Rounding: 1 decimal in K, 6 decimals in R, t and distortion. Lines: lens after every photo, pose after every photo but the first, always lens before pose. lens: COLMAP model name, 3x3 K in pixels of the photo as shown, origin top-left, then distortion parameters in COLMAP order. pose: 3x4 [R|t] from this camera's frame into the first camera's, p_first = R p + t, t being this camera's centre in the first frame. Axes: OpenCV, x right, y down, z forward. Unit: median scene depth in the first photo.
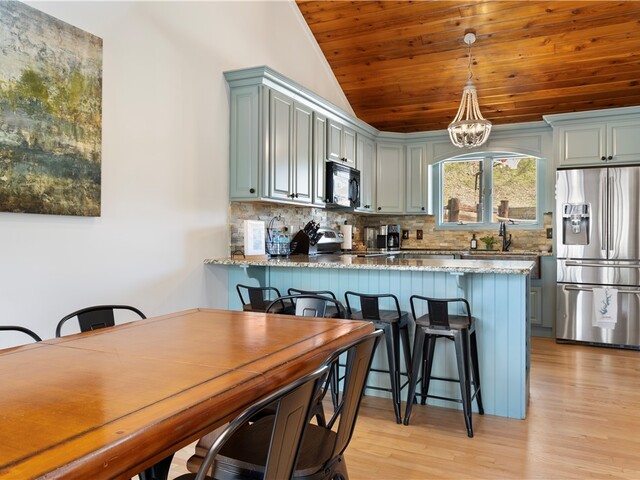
lens RADIAL K [[481.1, 0, 320.9], [0, 481.1, 237.5], [0, 0, 1]] dist [0.003248, -0.003325]
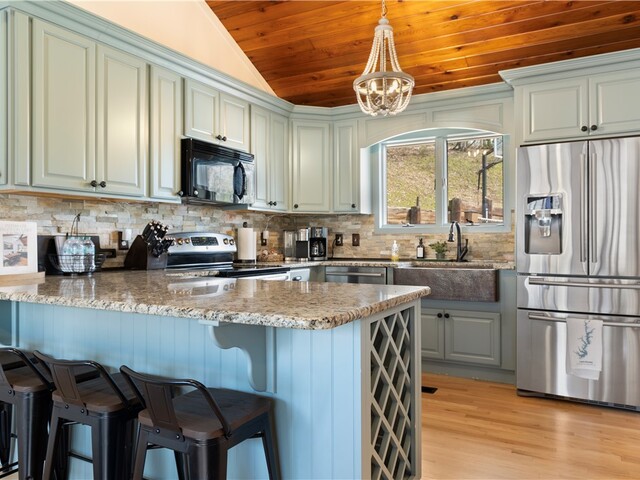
lens RADIAL K [[481.1, 0, 320.2], [0, 481.1, 240.6], [0, 0, 1]] dist [0.003248, -0.003325]
pose [[0.998789, -0.005342, -0.048903, 0.210660], [0.005222, 0.999983, -0.002584, -0.003639], [0.048916, 0.002326, 0.998800, 0.254811]]
